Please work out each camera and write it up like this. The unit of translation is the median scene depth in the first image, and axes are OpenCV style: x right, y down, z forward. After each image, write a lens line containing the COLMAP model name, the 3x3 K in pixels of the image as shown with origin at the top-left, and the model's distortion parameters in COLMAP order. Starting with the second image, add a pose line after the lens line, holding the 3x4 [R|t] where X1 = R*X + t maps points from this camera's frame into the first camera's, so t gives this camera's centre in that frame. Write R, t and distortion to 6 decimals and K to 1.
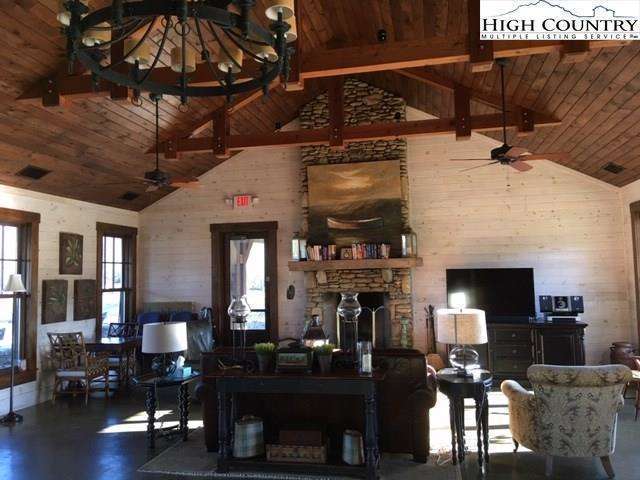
lens RADIAL K [[541.7, 0, 320.0], [0, 541.7, 240.0], [0, 0, 1]] dist [0.118622, -0.175891]
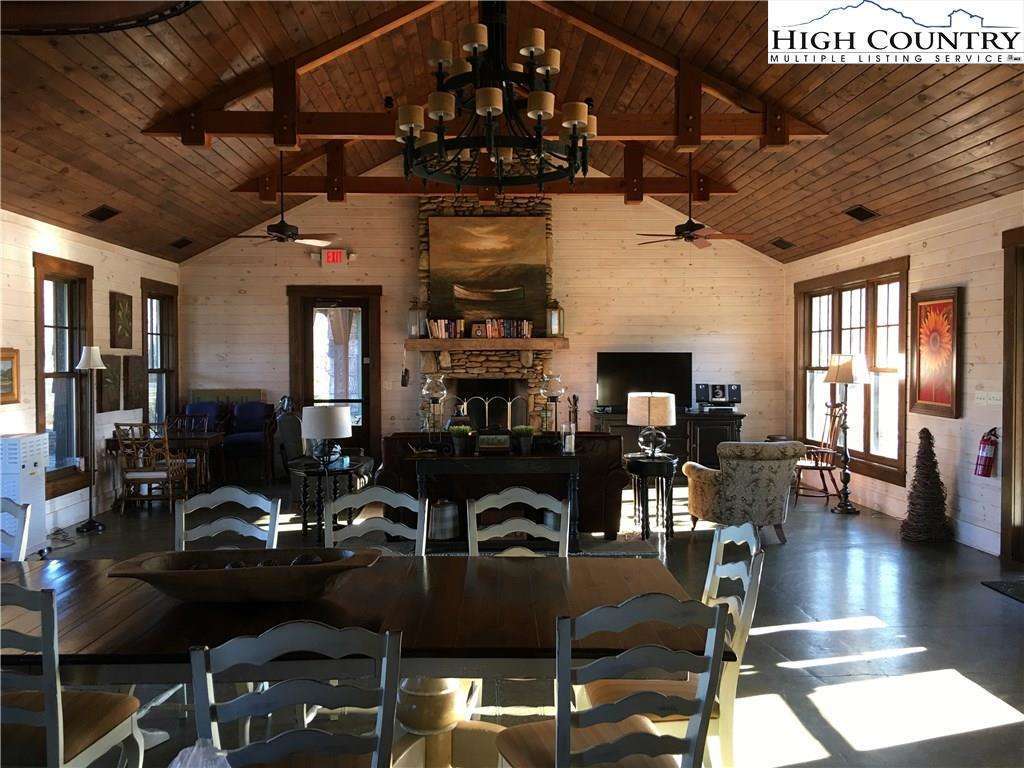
lens RADIAL K [[866.7, 0, 512.0], [0, 866.7, 384.0], [0, 0, 1]] dist [0.118622, -0.175891]
pose [[0.970940, 0.011344, 0.239053, -0.213680], [-0.033031, 0.995668, 0.086913, -0.010231], [-0.237031, -0.092283, 0.967109, -0.273241]]
